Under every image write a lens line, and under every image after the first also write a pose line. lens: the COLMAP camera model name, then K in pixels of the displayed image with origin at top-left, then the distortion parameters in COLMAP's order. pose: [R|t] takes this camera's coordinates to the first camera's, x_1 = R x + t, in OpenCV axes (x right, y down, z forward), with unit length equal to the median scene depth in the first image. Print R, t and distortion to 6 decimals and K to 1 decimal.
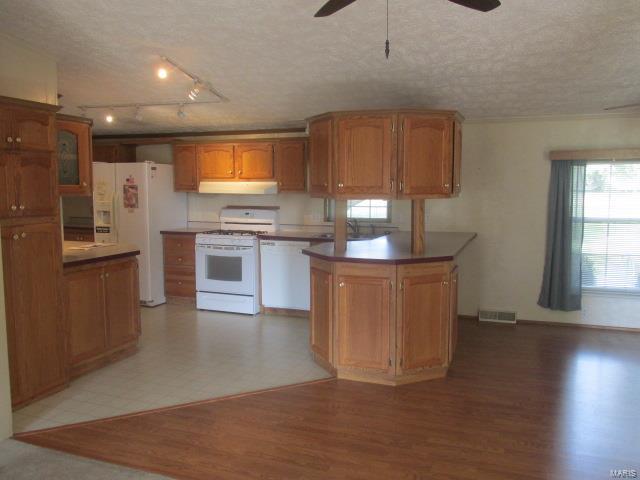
lens RADIAL K [[534.8, 0, 318.9], [0, 534.8, 239.7], [0, 0, 1]] dist [-0.017457, -0.020524]
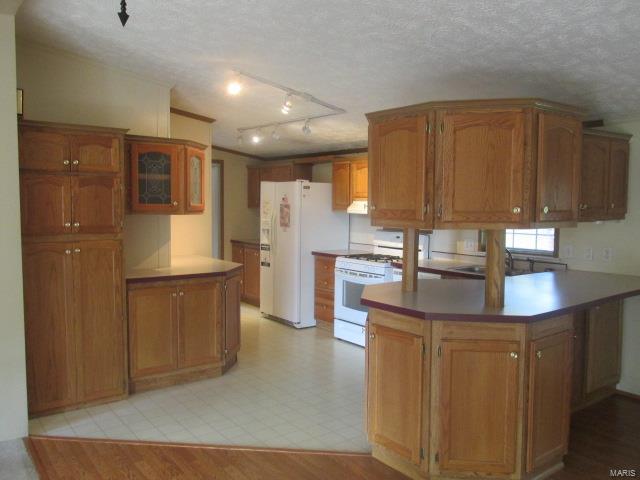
lens RADIAL K [[534.8, 0, 320.0], [0, 534.8, 239.0], [0, 0, 1]] dist [-0.017457, -0.020524]
pose [[0.848947, 0.042582, -0.526760, 0.276508], [-0.061257, 0.997959, -0.018051, -0.027319], [0.524916, 0.047592, 0.849822, 0.219194]]
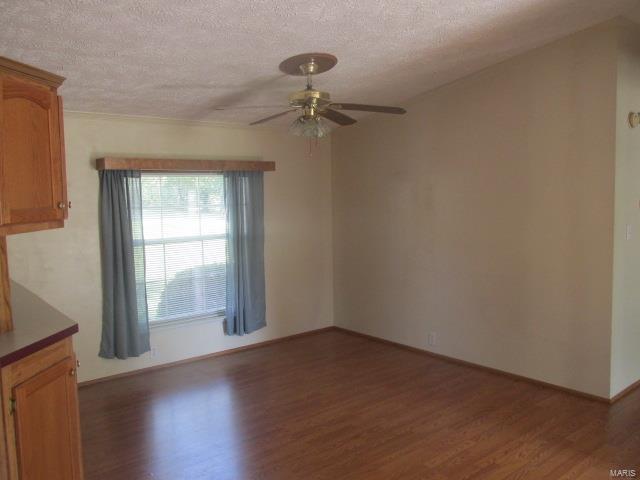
lens RADIAL K [[534.8, 0, 320.3], [0, 534.8, 239.2], [0, 0, 1]] dist [-0.017457, -0.020524]
pose [[0.484876, -0.077521, 0.871140, -0.093037], [0.100395, 0.994413, 0.032611, -0.040922], [-0.868801, 0.071646, 0.489950, 0.345557]]
